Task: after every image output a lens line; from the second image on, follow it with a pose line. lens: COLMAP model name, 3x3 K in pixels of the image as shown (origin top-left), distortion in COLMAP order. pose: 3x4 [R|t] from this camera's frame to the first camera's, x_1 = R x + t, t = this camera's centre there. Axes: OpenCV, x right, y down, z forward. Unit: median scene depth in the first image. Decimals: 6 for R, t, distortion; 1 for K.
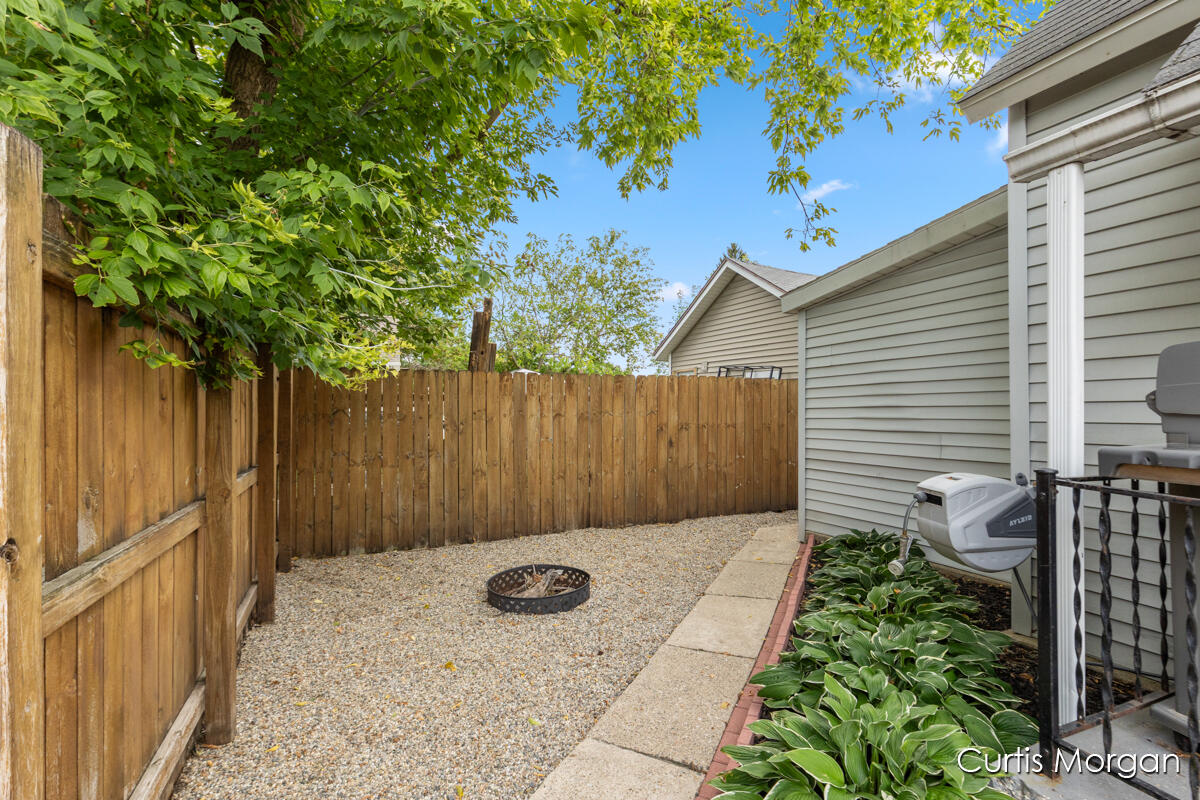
lens RADIAL K [[553.6, 0, 598.9], [0, 553.6, 403.9], [0, 0, 1]] dist [0.000863, -0.000030]
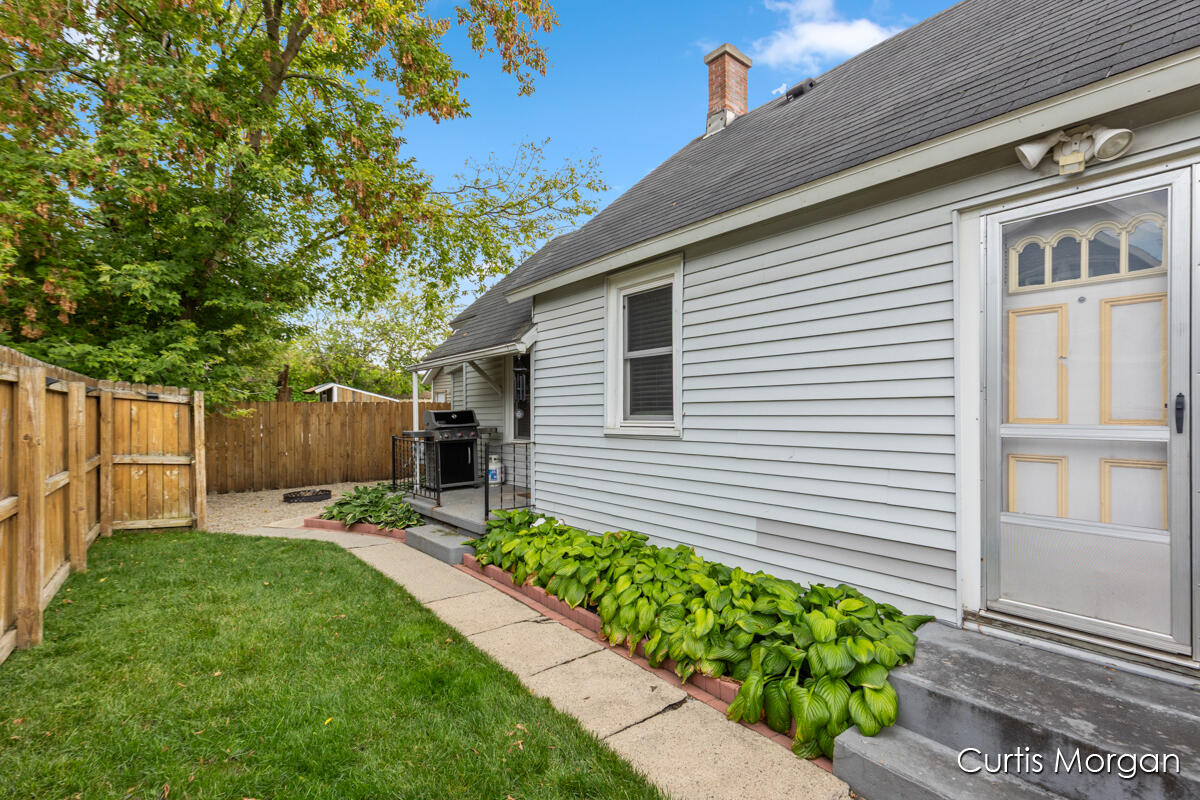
lens RADIAL K [[553.6, 0, 602.4], [0, 553.6, 409.7], [0, 0, 1]] dist [0.000863, -0.000030]
pose [[0.958045, -0.001475, 0.286614, 0.247948], [0.000416, 0.999993, 0.003757, -0.029765], [-0.286618, -0.003481, 0.958039, -0.968410]]
